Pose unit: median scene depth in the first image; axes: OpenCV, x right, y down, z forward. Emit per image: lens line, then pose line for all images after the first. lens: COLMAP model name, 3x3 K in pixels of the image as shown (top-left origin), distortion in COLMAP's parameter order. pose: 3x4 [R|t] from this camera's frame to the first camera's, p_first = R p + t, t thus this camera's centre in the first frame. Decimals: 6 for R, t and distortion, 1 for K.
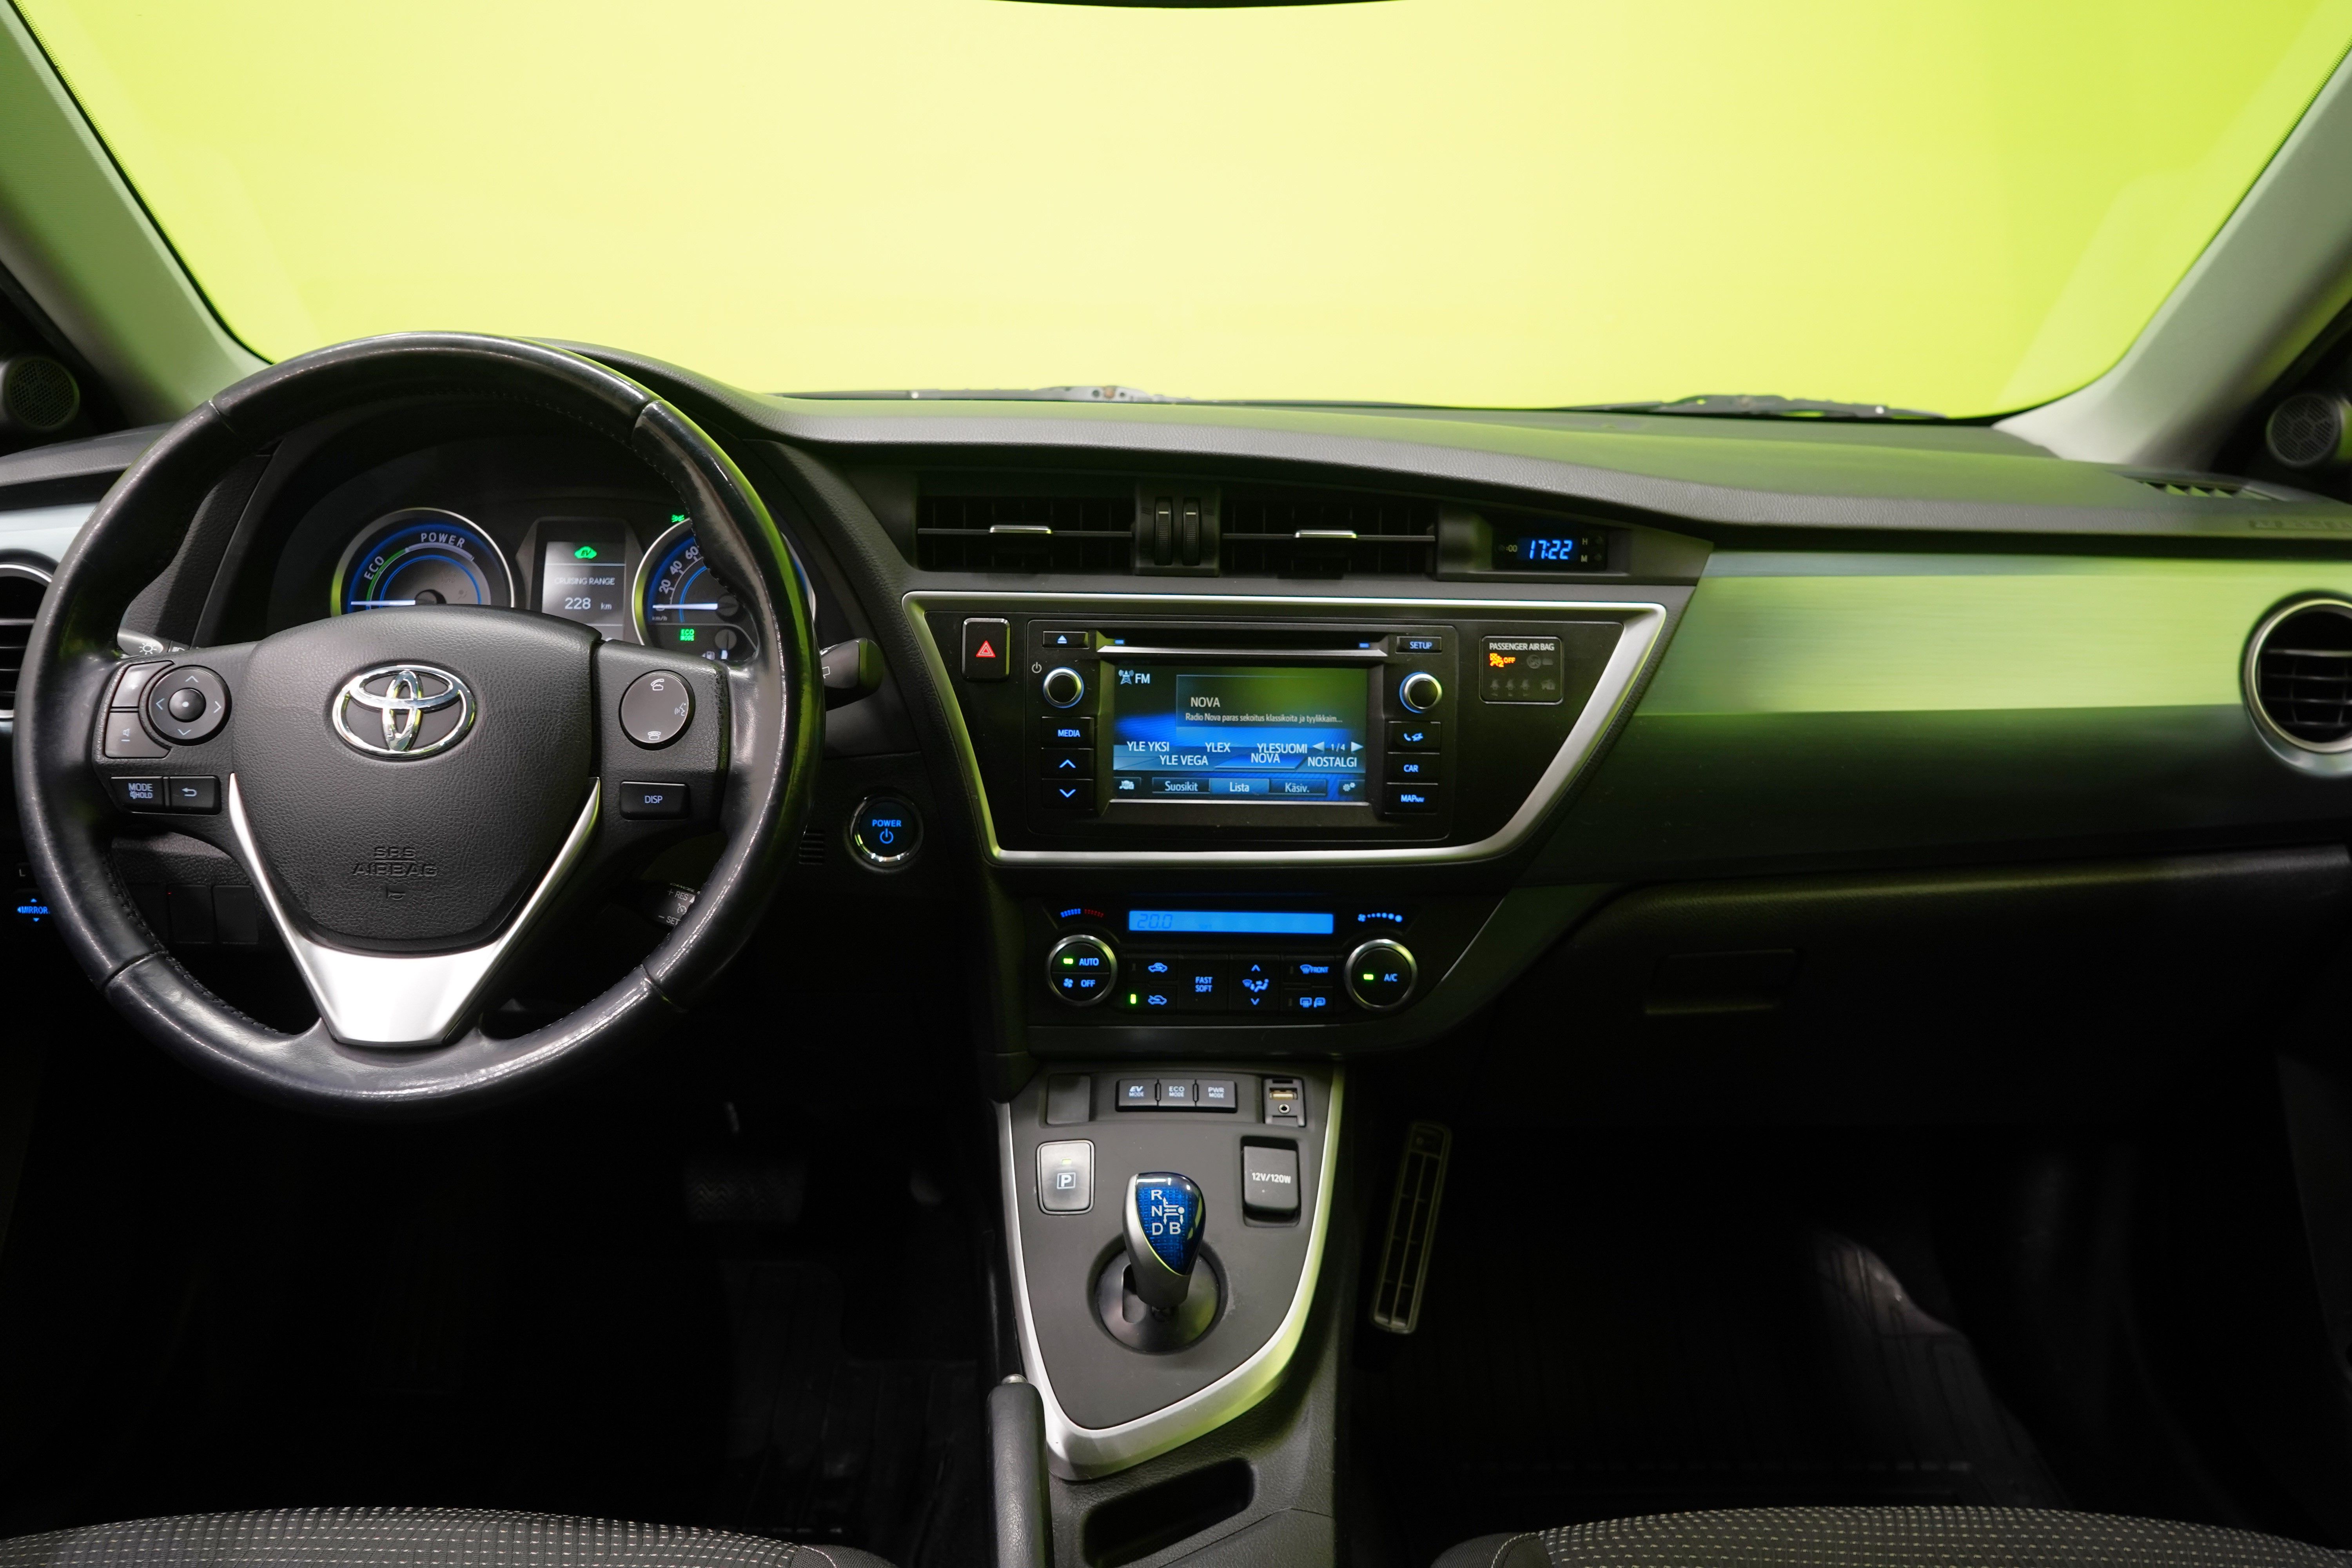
lens RADIAL K [[1877.7, 0, 1176.4], [0, 1877.7, 788.9], [0, 0, 1]] dist [0.000653, -0.000743]
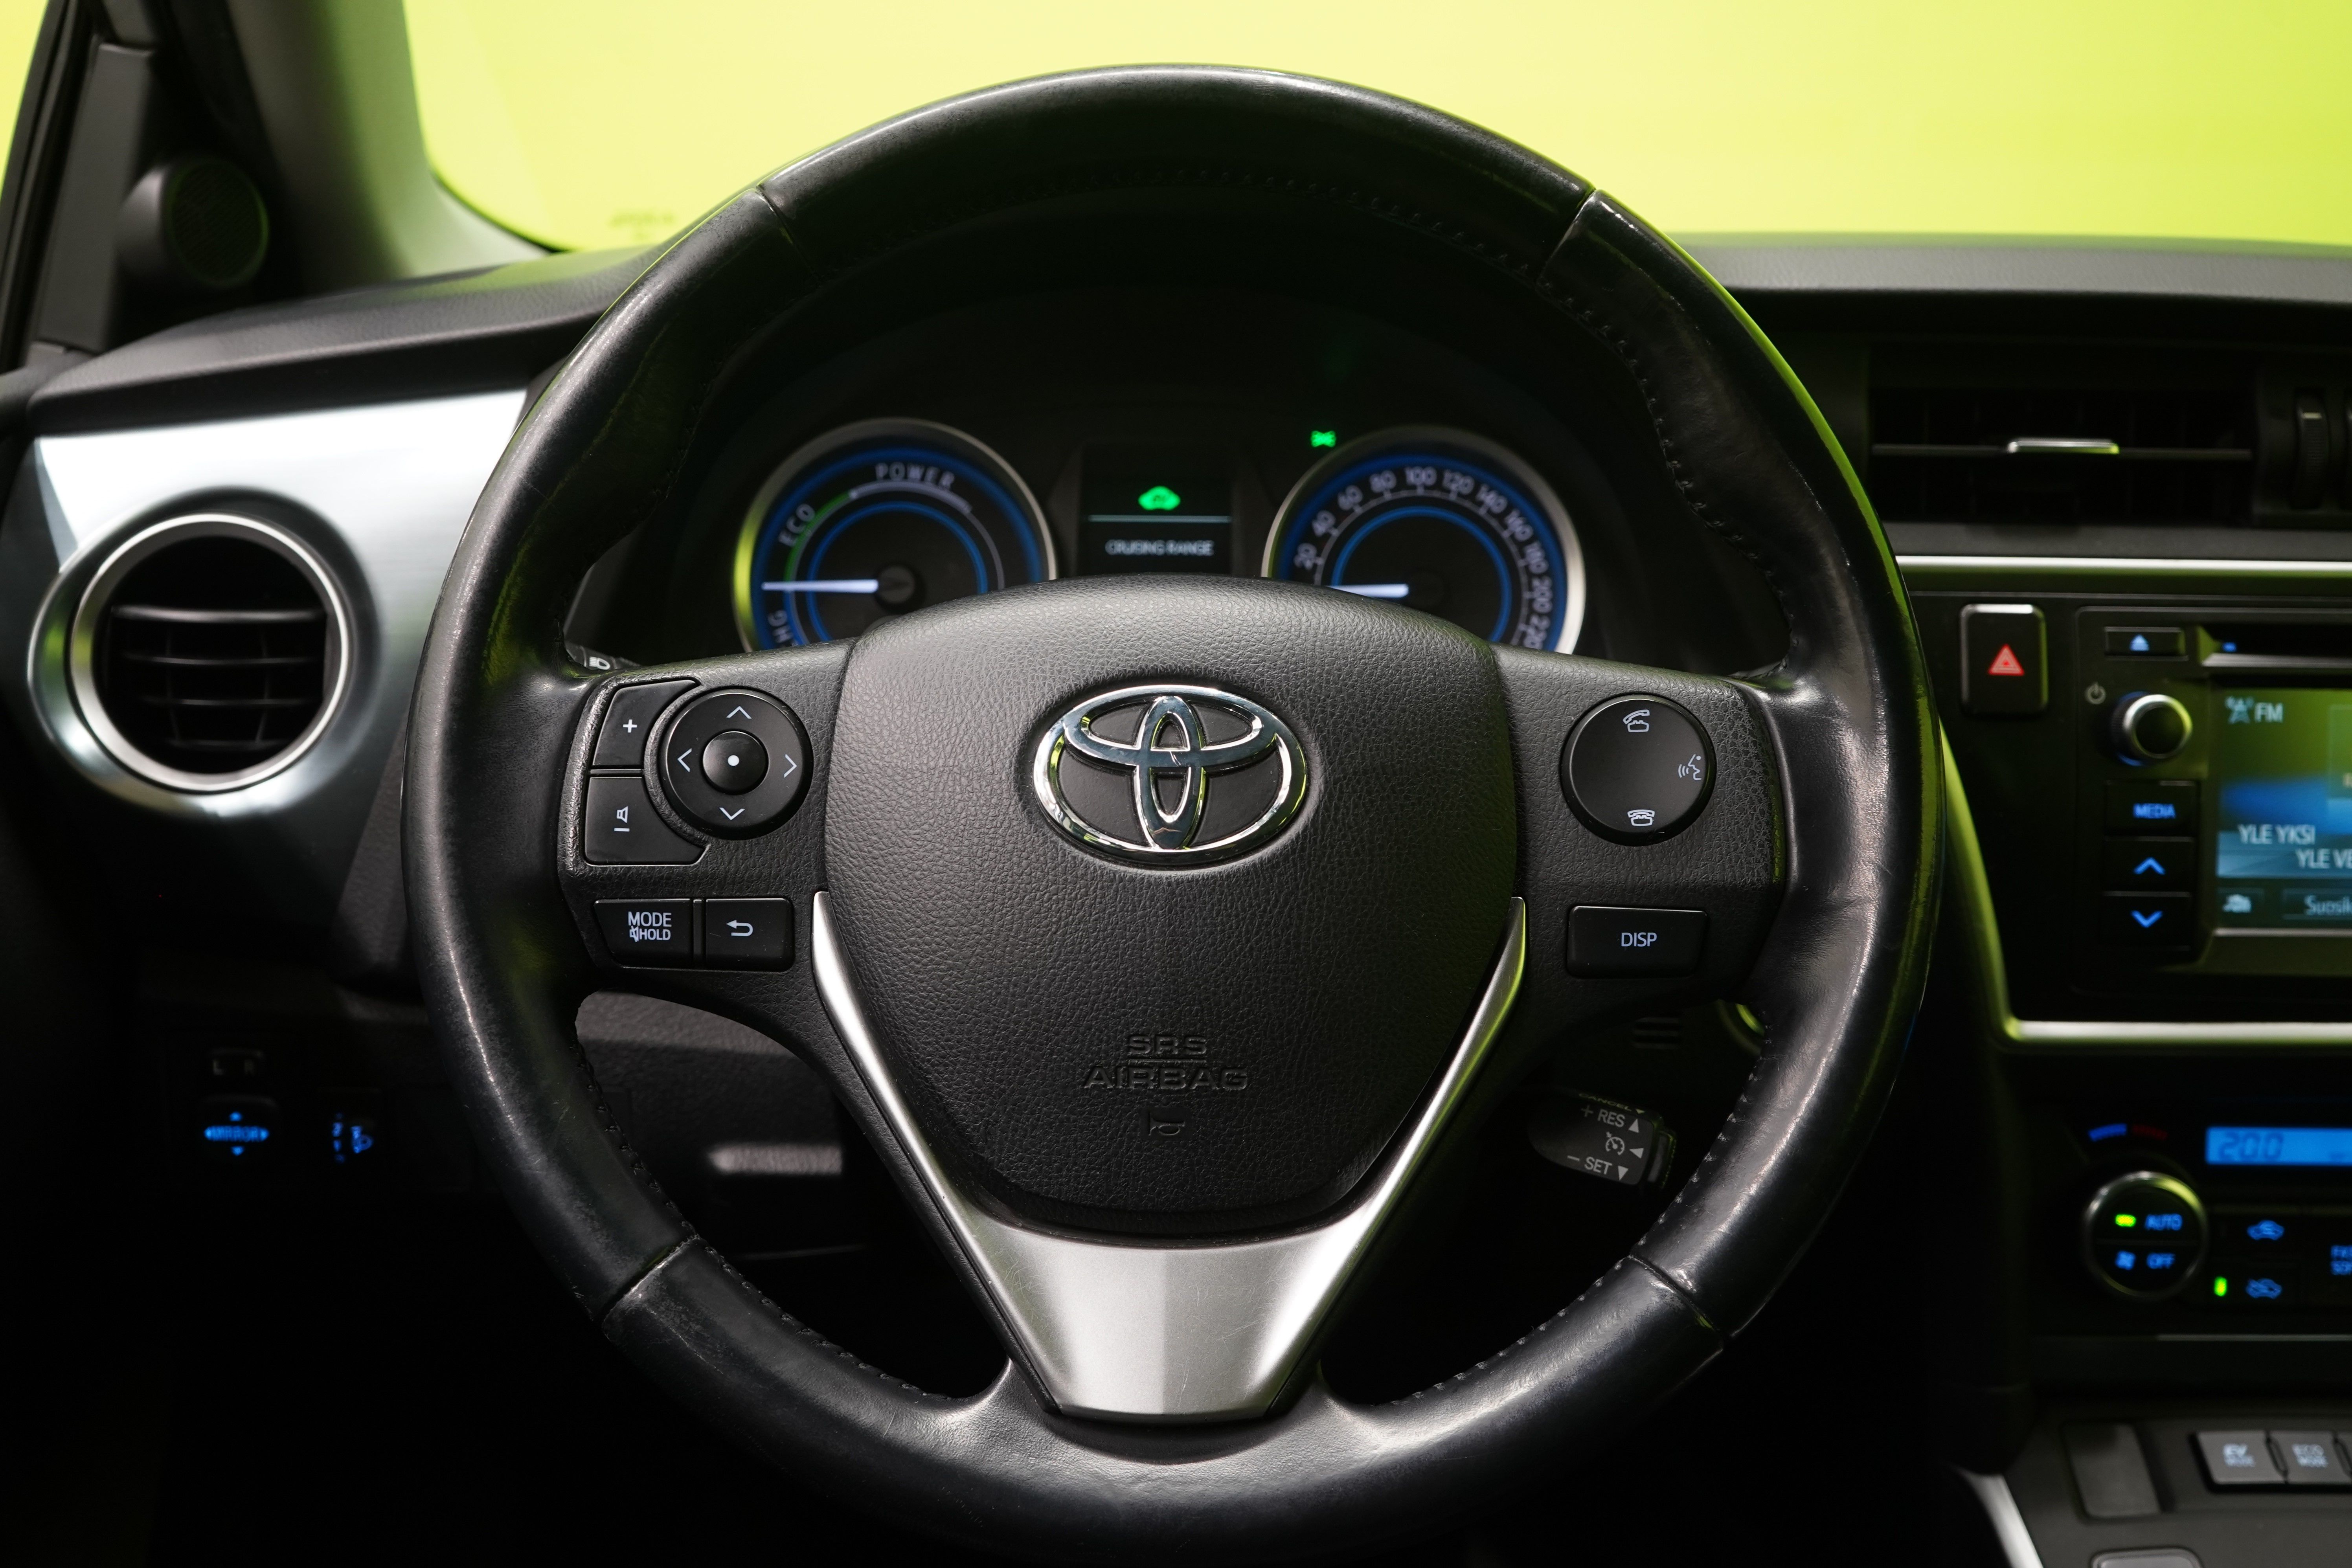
lens RADIAL K [[2579.0, 0, 1175.9], [0, 2579.0, 777.5], [0, 0, 1]] dist [0.014022, 0.000000]
pose [[0.999909, -0.002492, 0.013231, -0.356705], [0.003039, 0.999134, -0.041503, -0.008653], [-0.013116, 0.041539, 0.999051, 0.239603]]
